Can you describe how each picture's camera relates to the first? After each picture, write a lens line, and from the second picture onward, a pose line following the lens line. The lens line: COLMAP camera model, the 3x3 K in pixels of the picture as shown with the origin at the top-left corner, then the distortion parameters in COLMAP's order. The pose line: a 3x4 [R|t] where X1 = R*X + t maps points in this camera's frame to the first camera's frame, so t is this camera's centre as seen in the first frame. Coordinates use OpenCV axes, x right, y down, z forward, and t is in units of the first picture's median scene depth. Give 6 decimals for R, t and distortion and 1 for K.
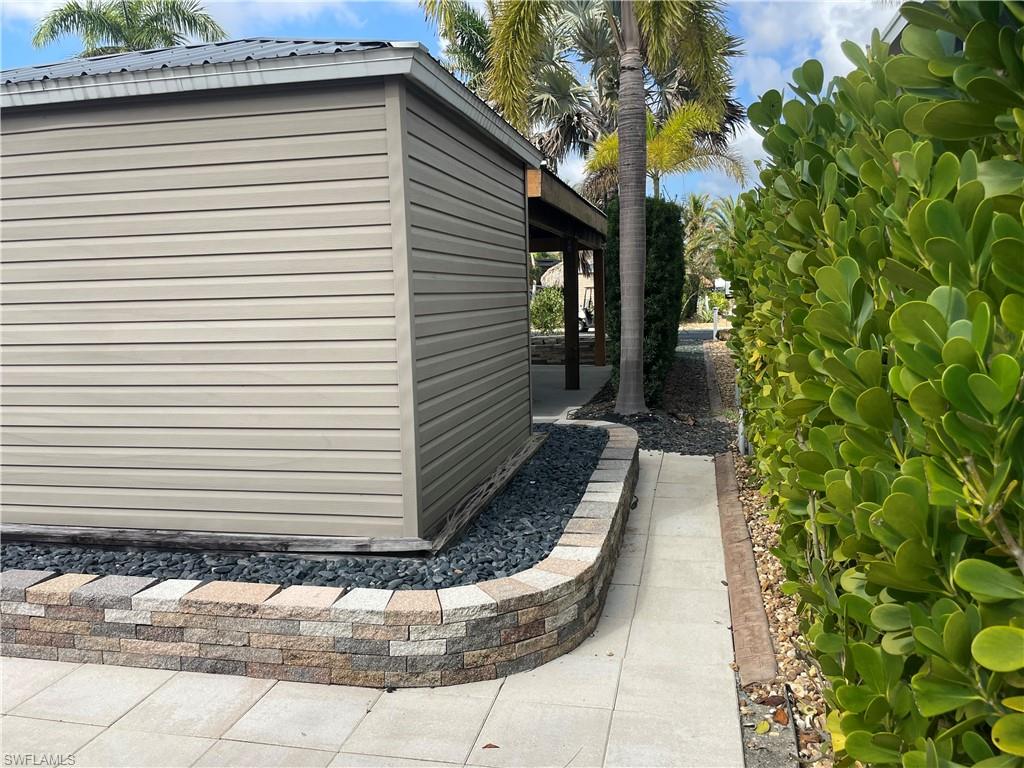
lens RADIAL K [[829.2, 0, 497.7], [0, 829.2, 380.0], [0, 0, 1]] dist [0.093999, -0.117816]
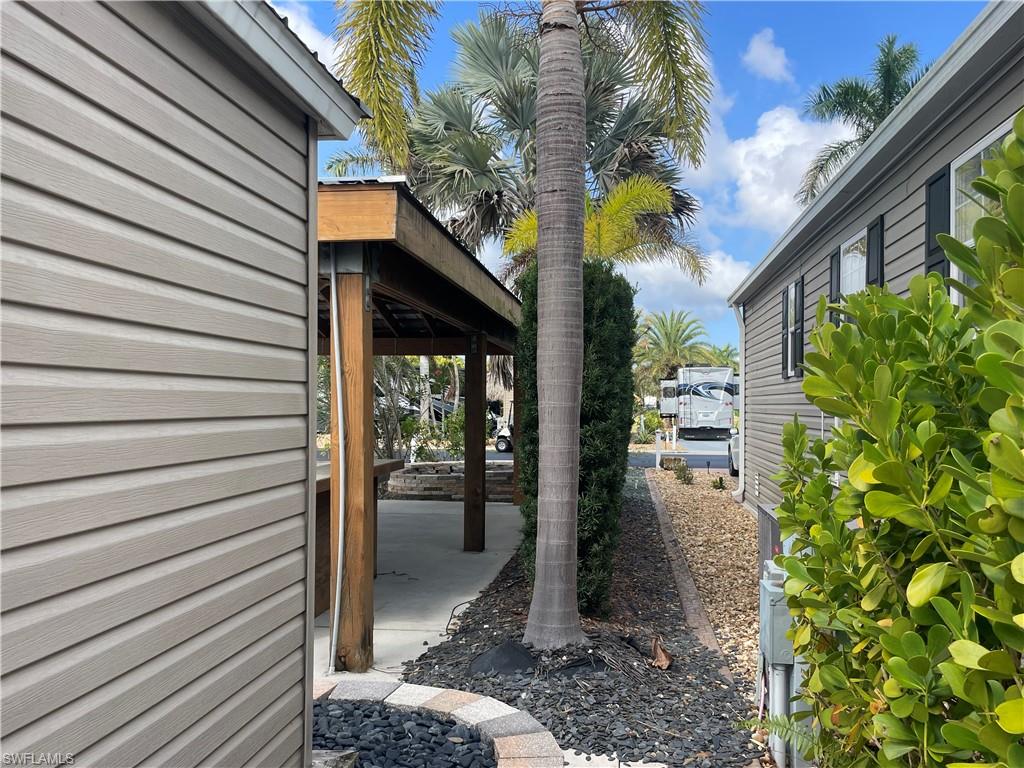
lens RADIAL K [[835.8, 0, 515.2], [0, 835.8, 385.9], [0, 0, 1]] dist [0.107121, -0.149264]
pose [[0.994438, 0.032206, 0.100282, 0.072243], [-0.019276, 0.991673, -0.127328, -0.051918], [-0.103548, 0.124686, 0.986778, 0.426191]]
